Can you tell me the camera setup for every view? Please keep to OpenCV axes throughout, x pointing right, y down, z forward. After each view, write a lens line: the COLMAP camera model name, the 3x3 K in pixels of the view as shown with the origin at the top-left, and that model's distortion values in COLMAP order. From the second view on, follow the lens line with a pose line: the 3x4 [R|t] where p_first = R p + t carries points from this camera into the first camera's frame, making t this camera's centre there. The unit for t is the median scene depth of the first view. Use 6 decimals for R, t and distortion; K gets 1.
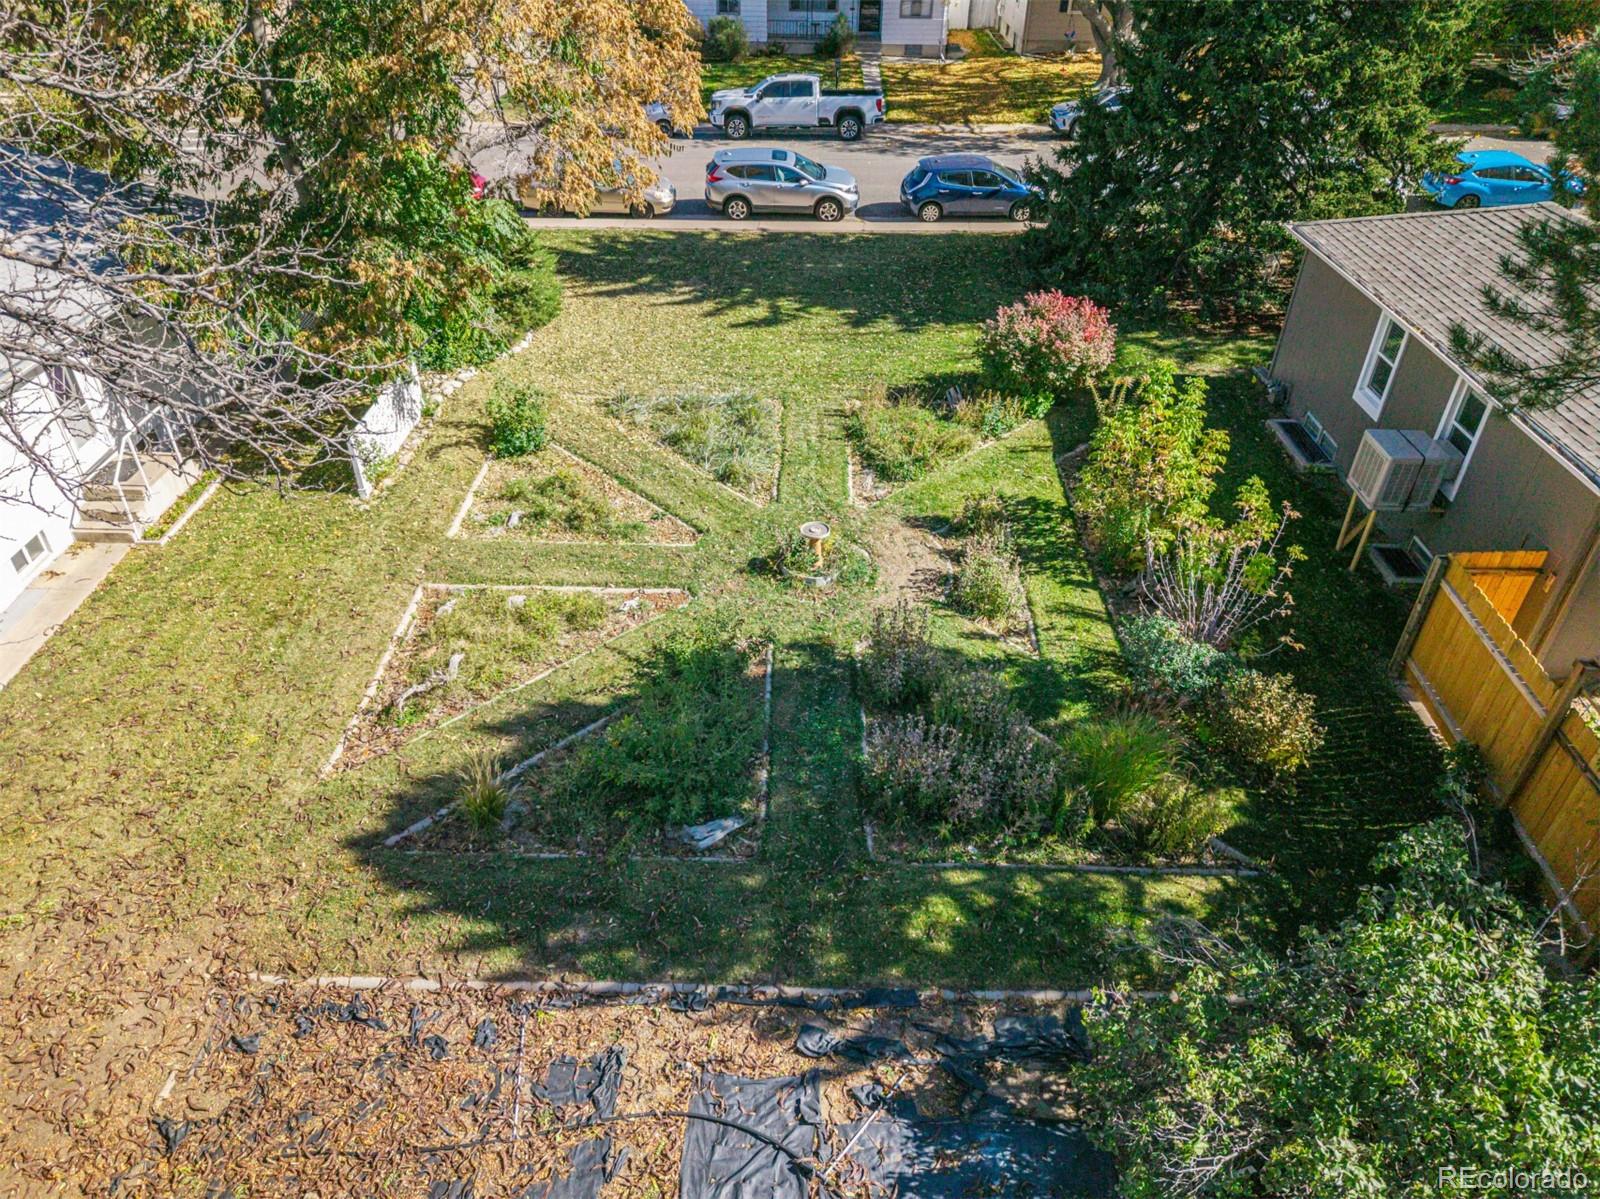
lens RADIAL K [[1080.5, 0, 785.9], [0, 1080.5, 603.5], [0, 0, 1]] dist [0.017269, -0.009490]
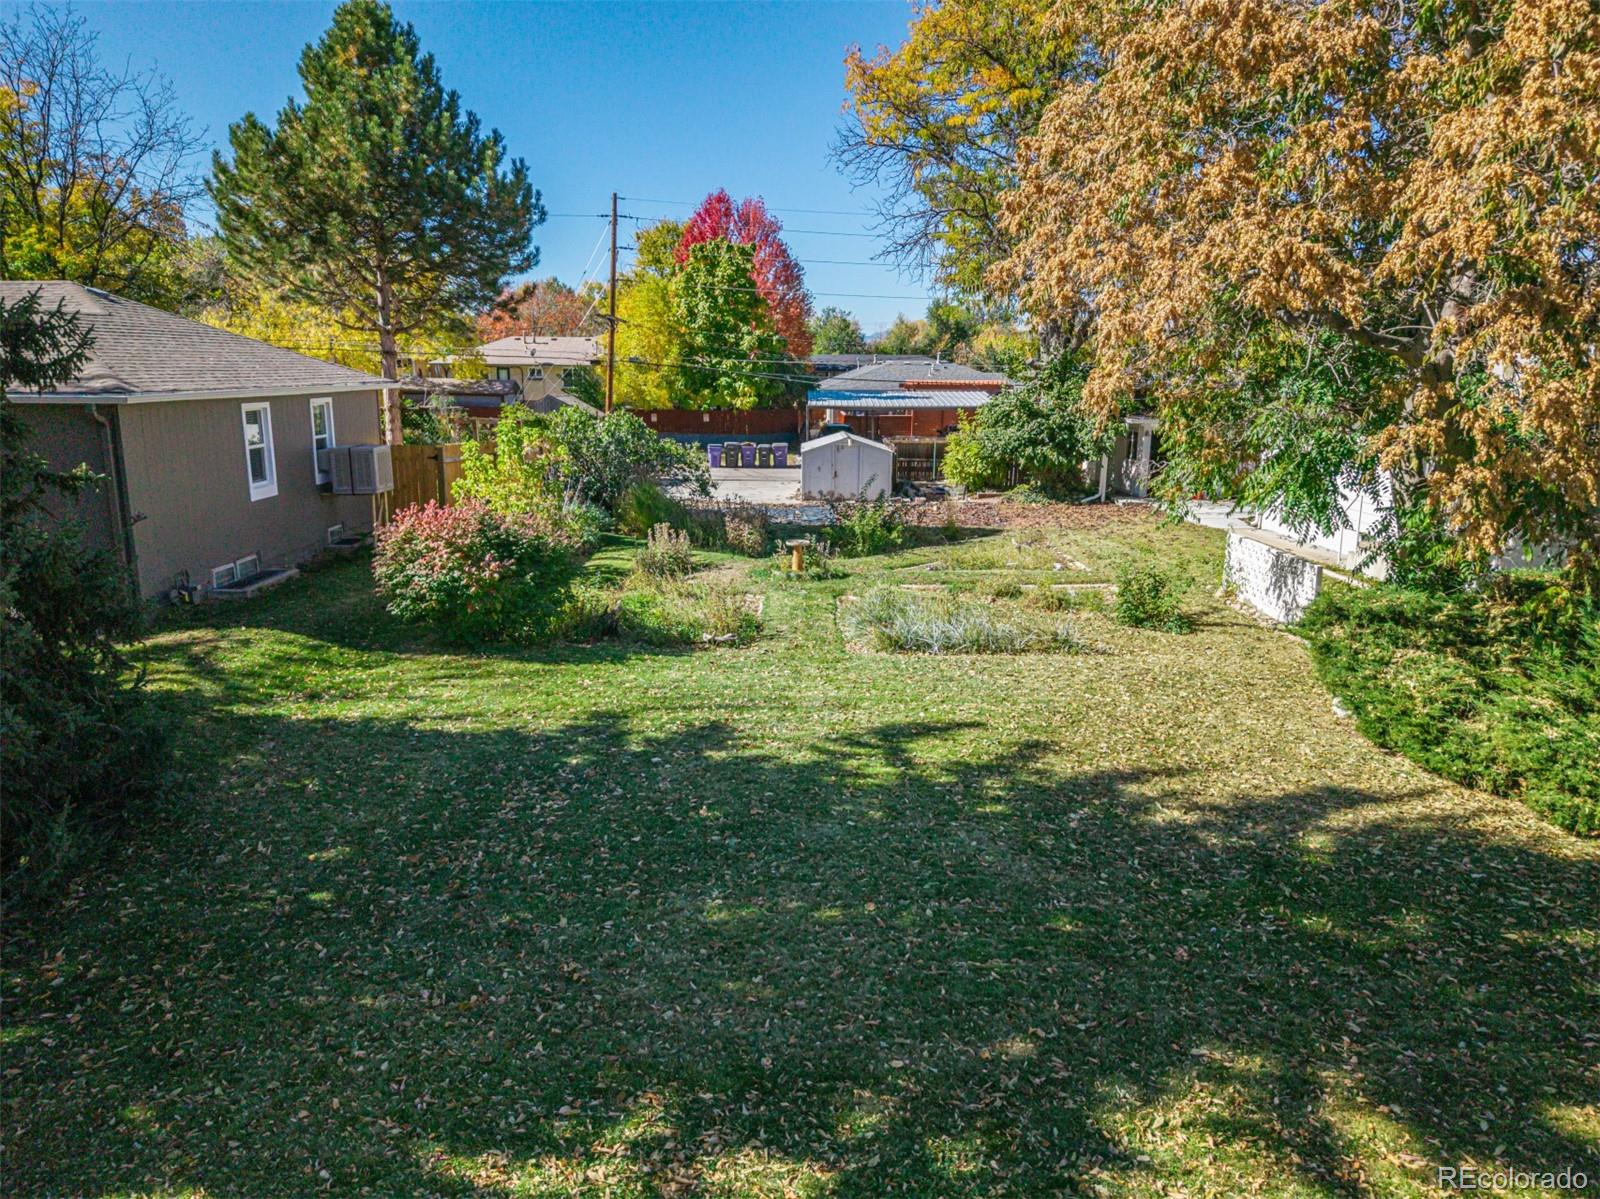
lens RADIAL K [[1099.2, 0, 806.0], [0, 1099.2, 597.0], [0, 0, 1]] dist [-0.040563, 0.086423]
pose [[-0.999305, -0.012522, -0.035107, 0.052466], [-0.034476, 0.668520, 0.742894, -0.797089], [0.014168, 0.743588, -0.668488, 1.567527]]
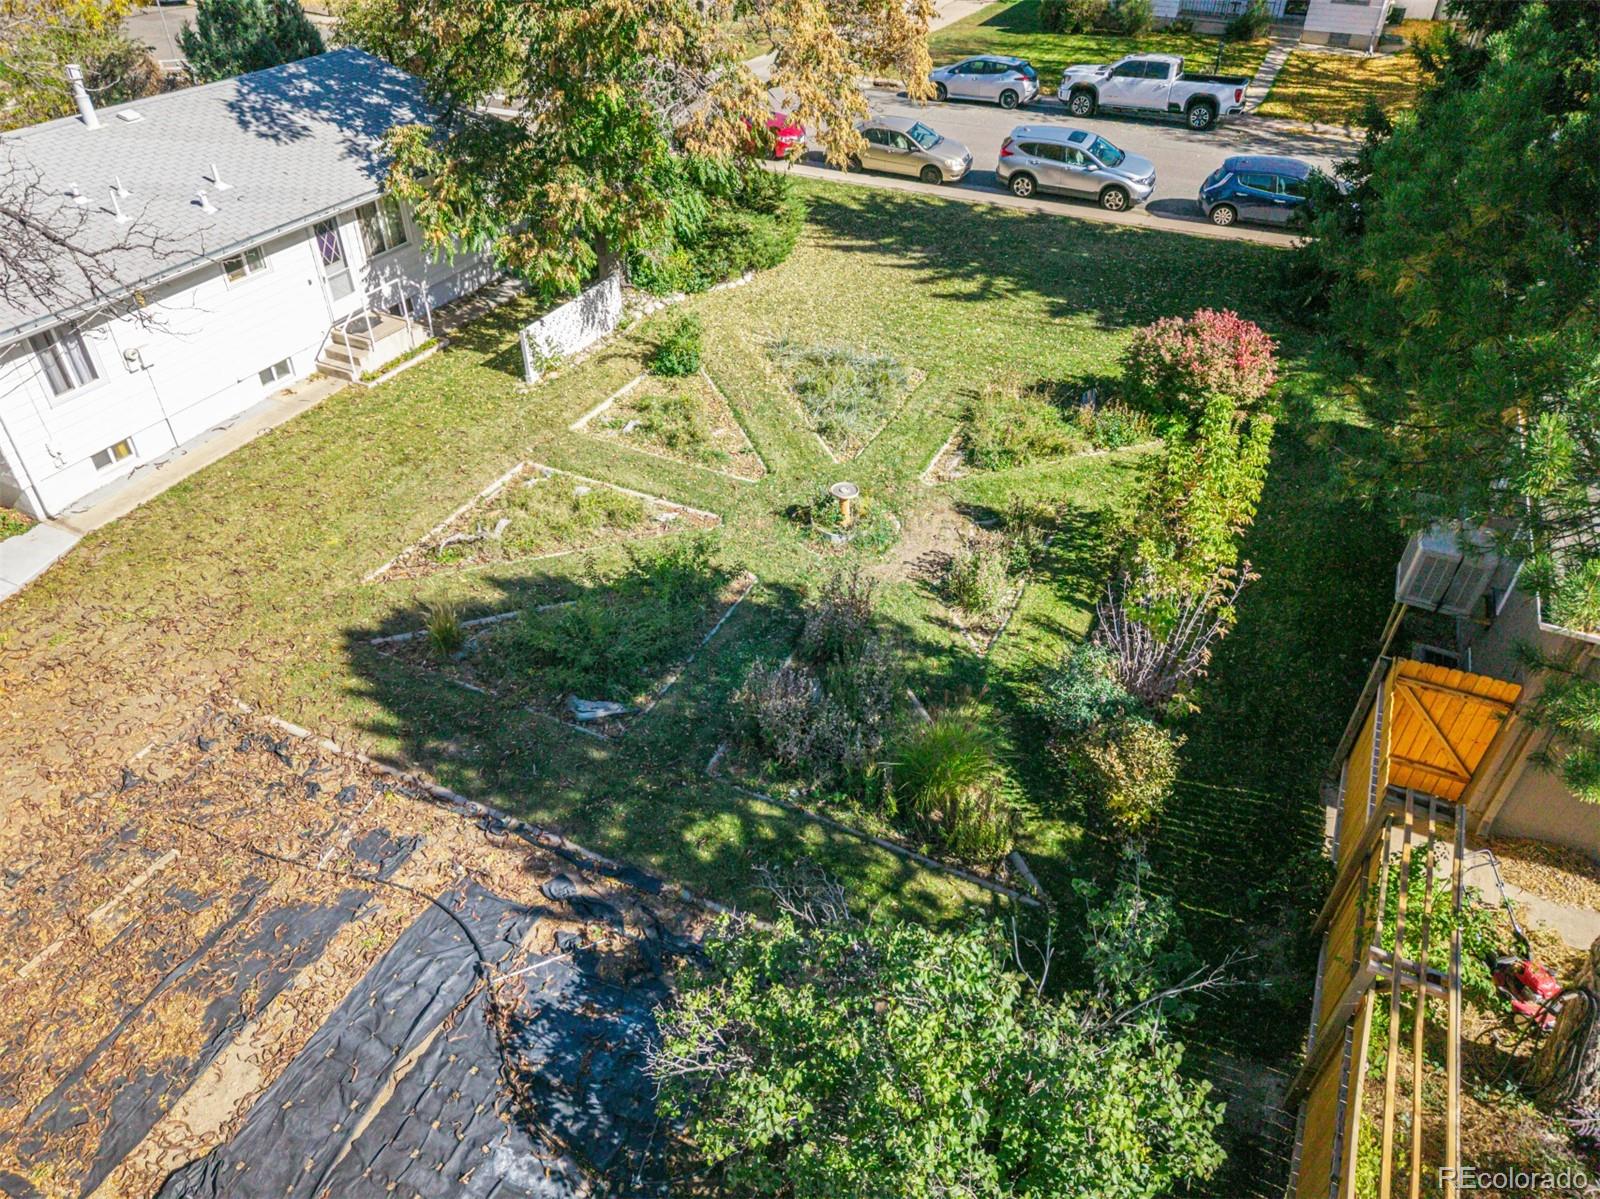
lens RADIAL K [[1080.5, 0, 785.9], [0, 1080.5, 603.5], [0, 0, 1]] dist [0.017269, -0.009490]
pose [[0.905942, 0.257024, -0.336464, 0.298567], [-0.246332, 0.966288, 0.074886, -0.021268], [0.344369, 0.015039, 0.938714, -0.009404]]
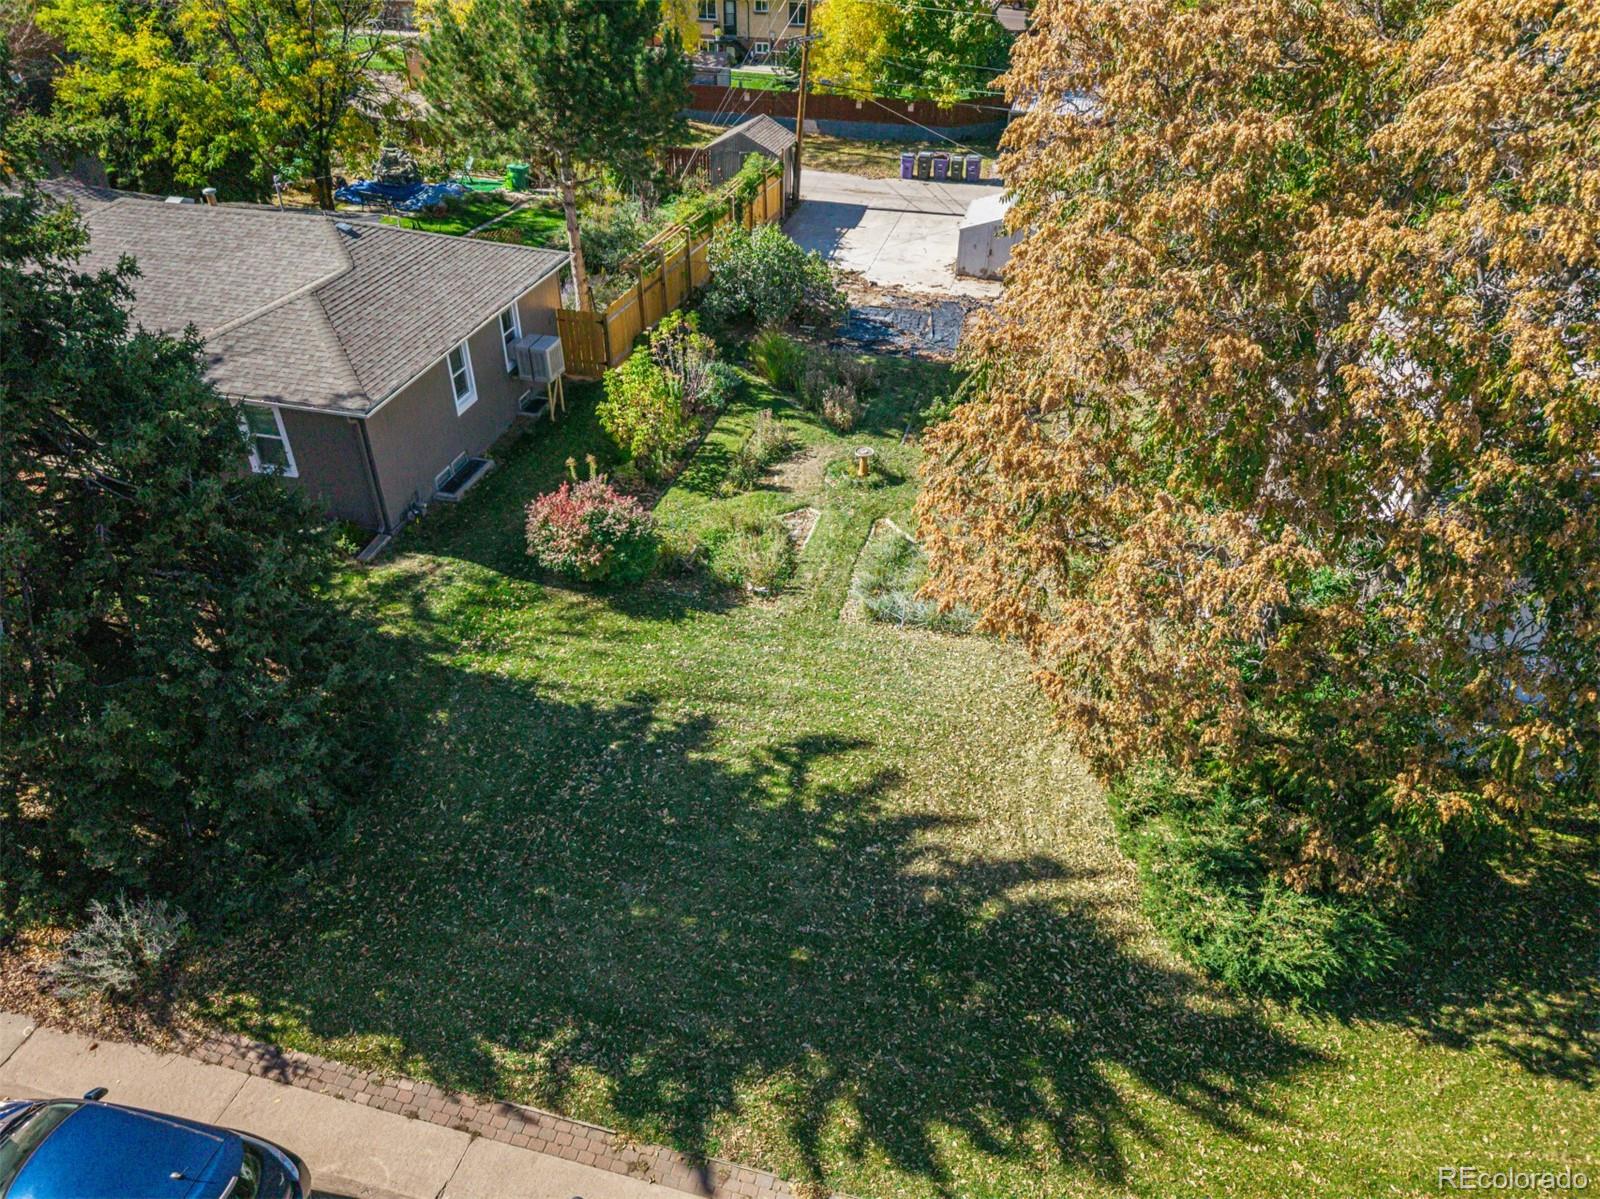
lens RADIAL K [[1080.5, 0, 785.9], [0, 1080.5, 603.5], [0, 0, 1]] dist [0.017269, -0.009490]
pose [[-0.973428, -0.149095, 0.173808, -0.134713], [0.119205, 0.318136, 0.940521, -1.216983], [-0.195522, 0.936248, -0.291909, 1.393121]]
